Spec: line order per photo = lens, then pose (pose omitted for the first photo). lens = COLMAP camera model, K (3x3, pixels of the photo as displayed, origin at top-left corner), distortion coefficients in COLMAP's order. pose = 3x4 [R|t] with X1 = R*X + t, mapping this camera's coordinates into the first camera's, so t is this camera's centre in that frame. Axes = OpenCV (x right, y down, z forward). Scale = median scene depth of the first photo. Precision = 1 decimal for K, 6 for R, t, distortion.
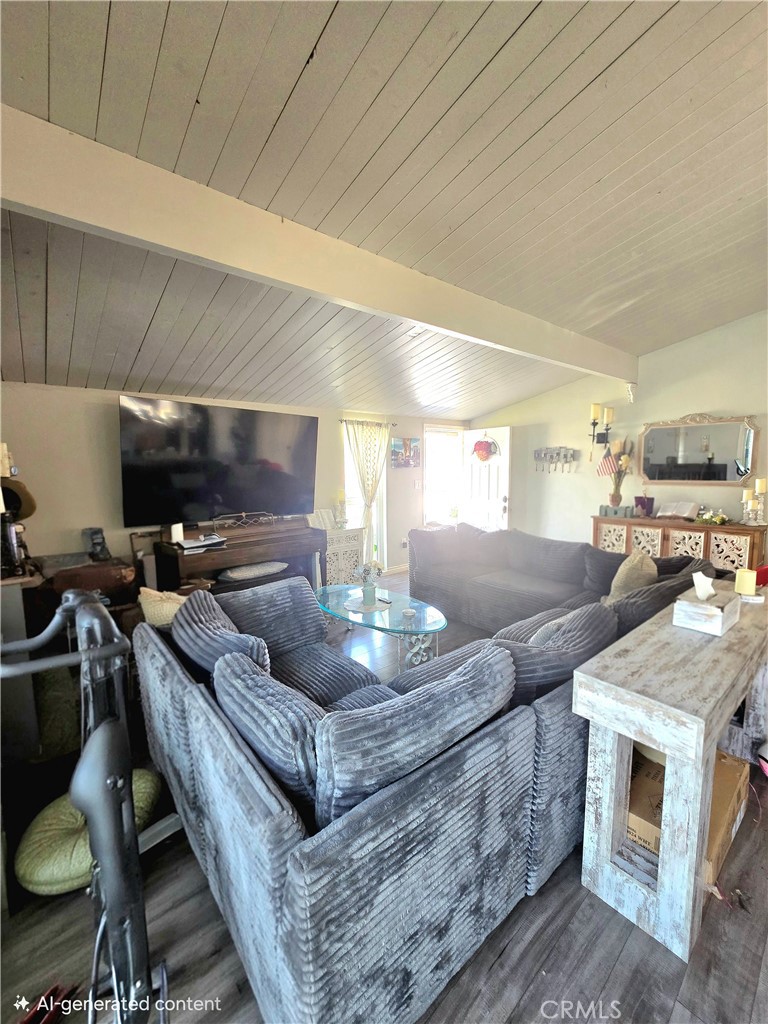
lens RADIAL K [[417.8, 0, 381.7], [0, 417.8, 520.6], [0, 0, 1]] dist [-0.008983, 0.003923]
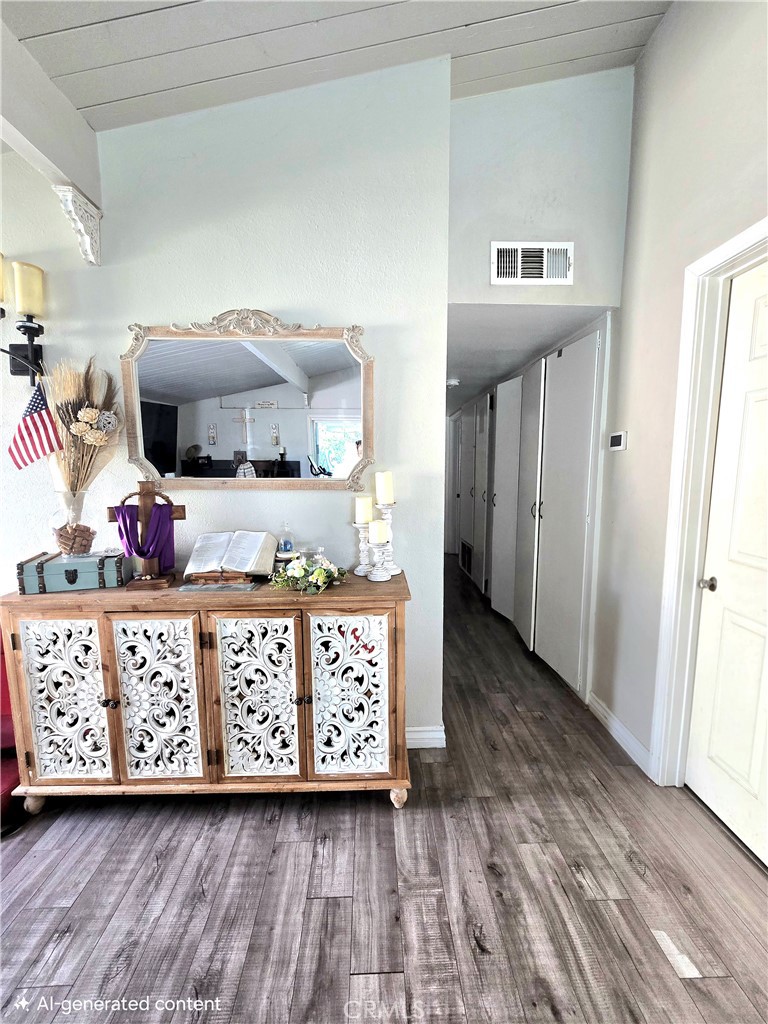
lens RADIAL K [[417.8, 0, 381.7], [0, 417.8, 520.6], [0, 0, 1]] dist [-0.008983, 0.003923]
pose [[0.622716, -0.084334, 0.777890, 0.496389], [0.093457, 0.995074, 0.033066, -0.055625], [-0.776847, 0.052109, 0.627530, 0.642807]]
